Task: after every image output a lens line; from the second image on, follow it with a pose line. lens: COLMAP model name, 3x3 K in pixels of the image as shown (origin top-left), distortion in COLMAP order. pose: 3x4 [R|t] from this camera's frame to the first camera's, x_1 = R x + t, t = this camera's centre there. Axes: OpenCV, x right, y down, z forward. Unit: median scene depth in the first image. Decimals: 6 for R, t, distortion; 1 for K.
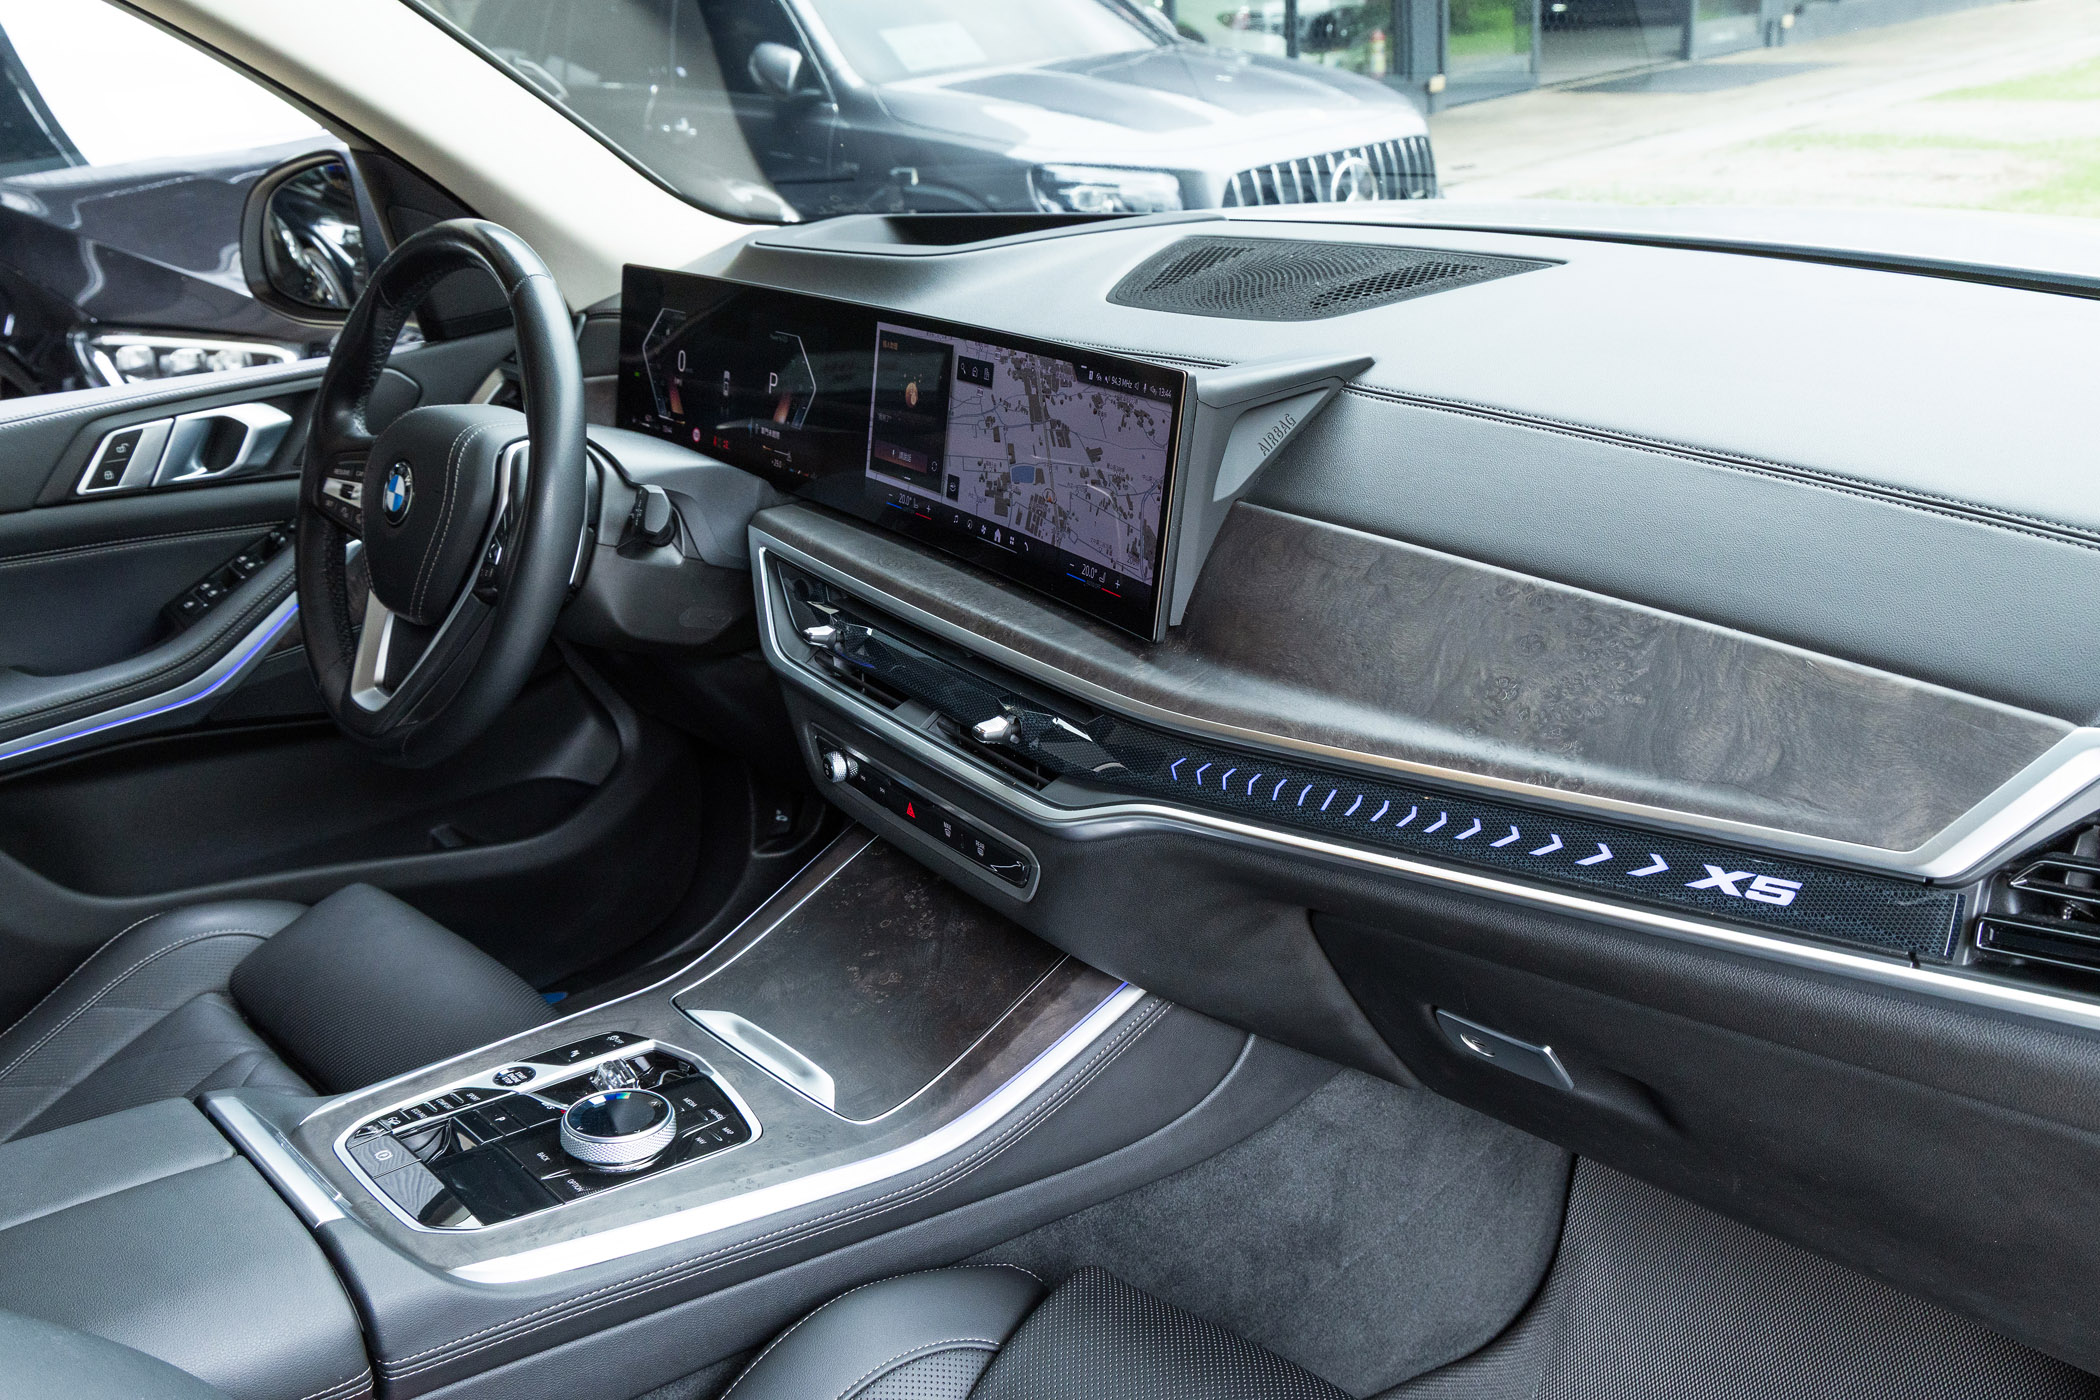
lens RADIAL K [[1861.2, 0, 1050.0], [0, 1861.2, 700.0], [0, 0, 1]] dist [0.007823, 0.000003]
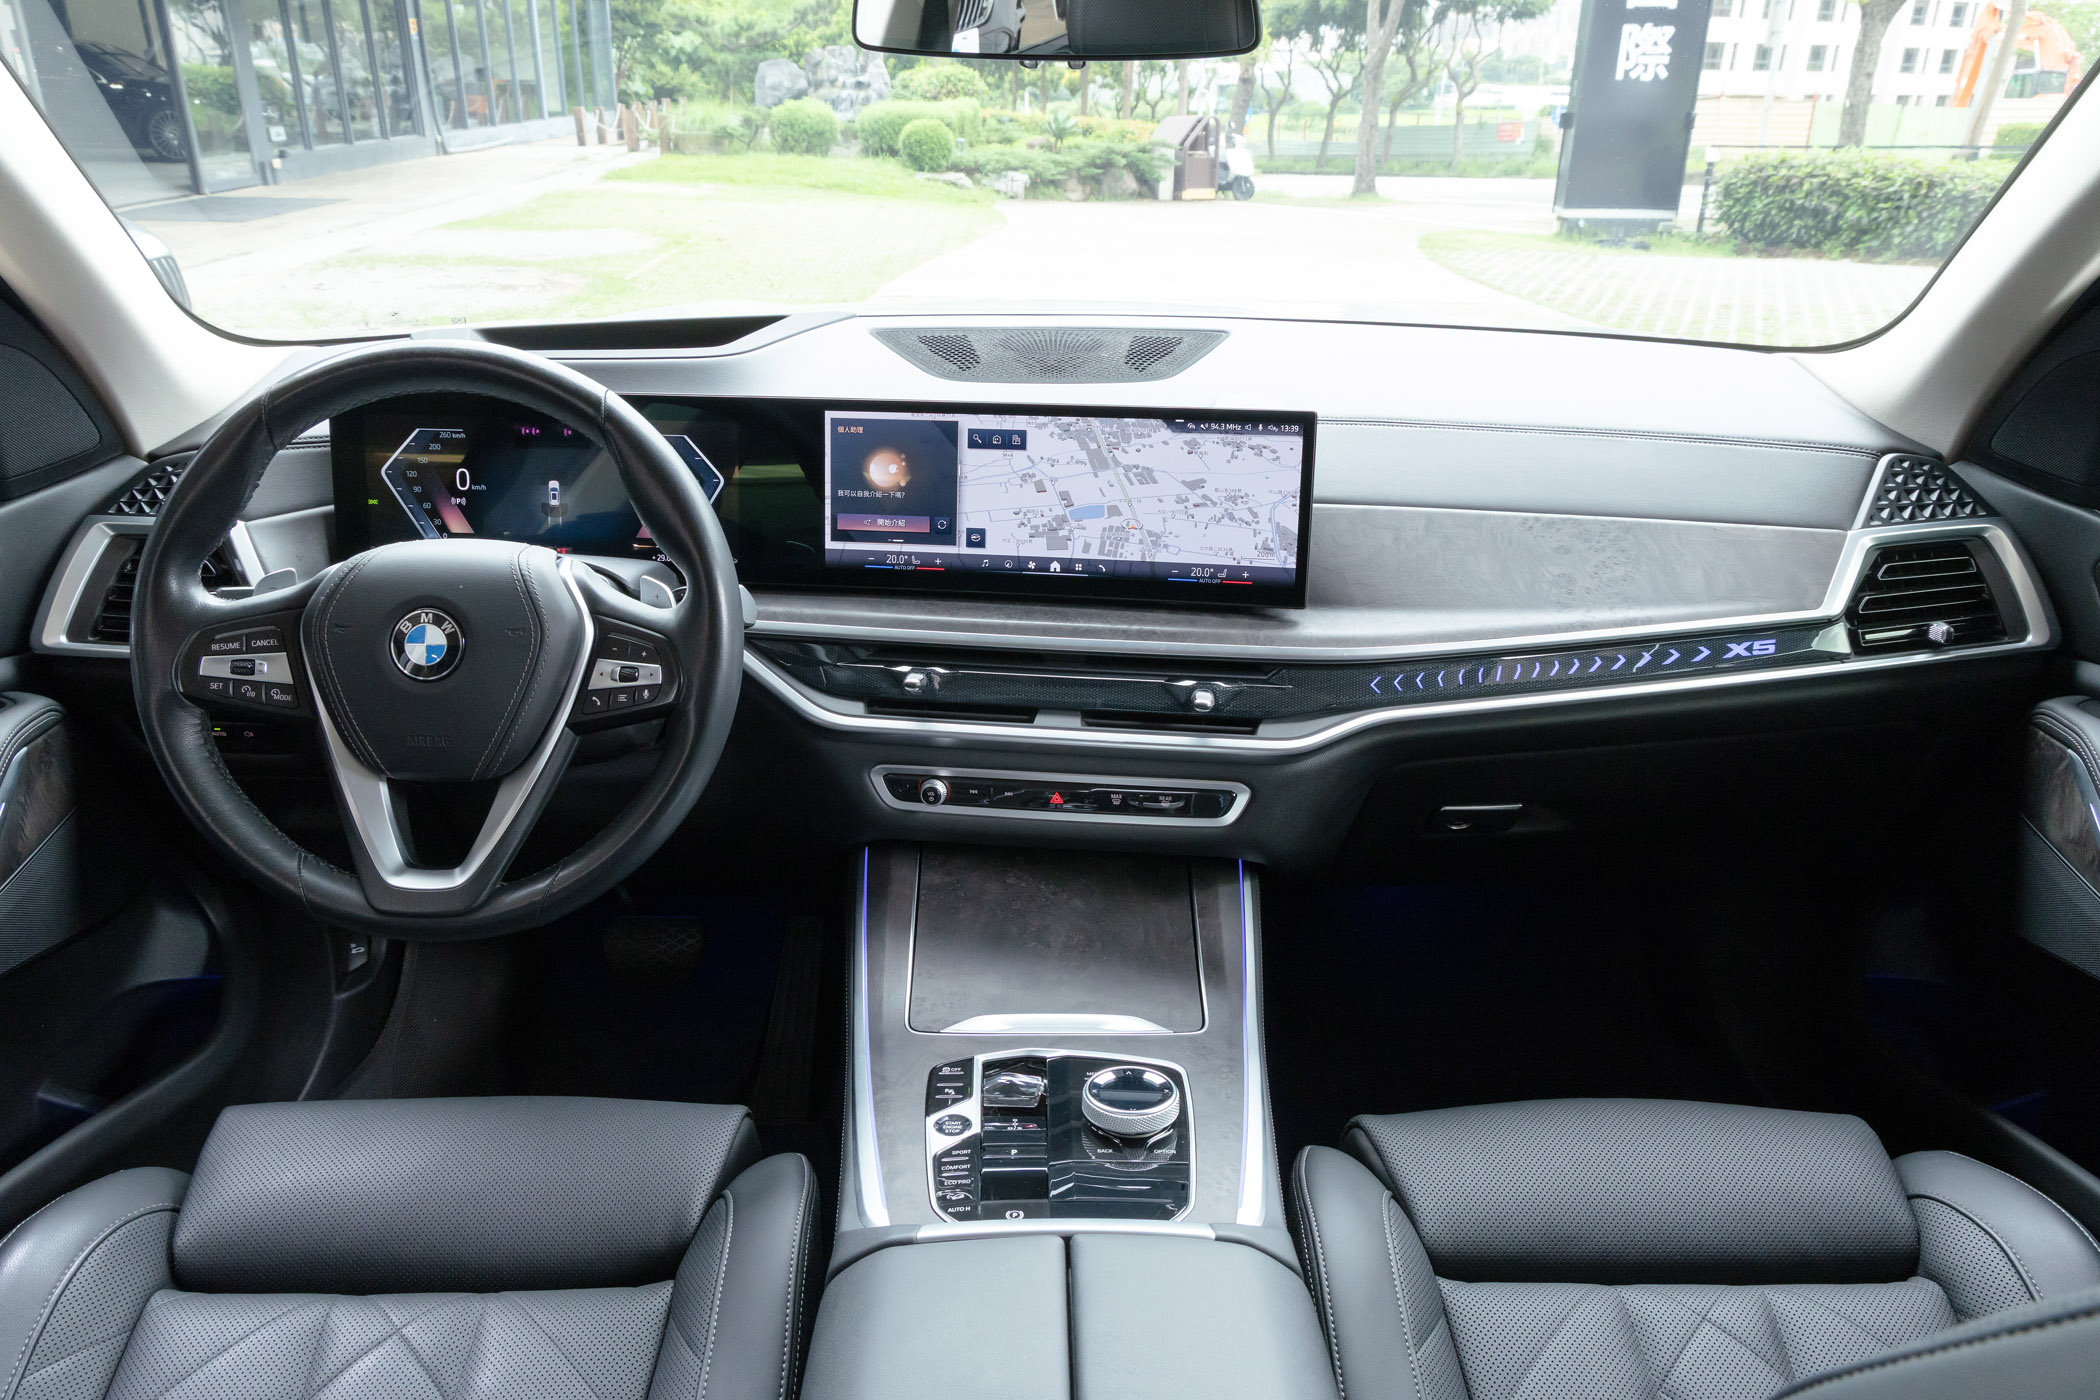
lens RADIAL K [[1470.5, 0, 1050.0], [0, 1470.5, 700.0], [0, 0, 1]] dist [-0.002914, 0.001400]
pose [[0.665108, -0.223013, 0.712669, -0.764170], [0.223899, 0.970012, 0.094585, -0.096860], [-0.712391, 0.096657, 0.695095, 0.330916]]
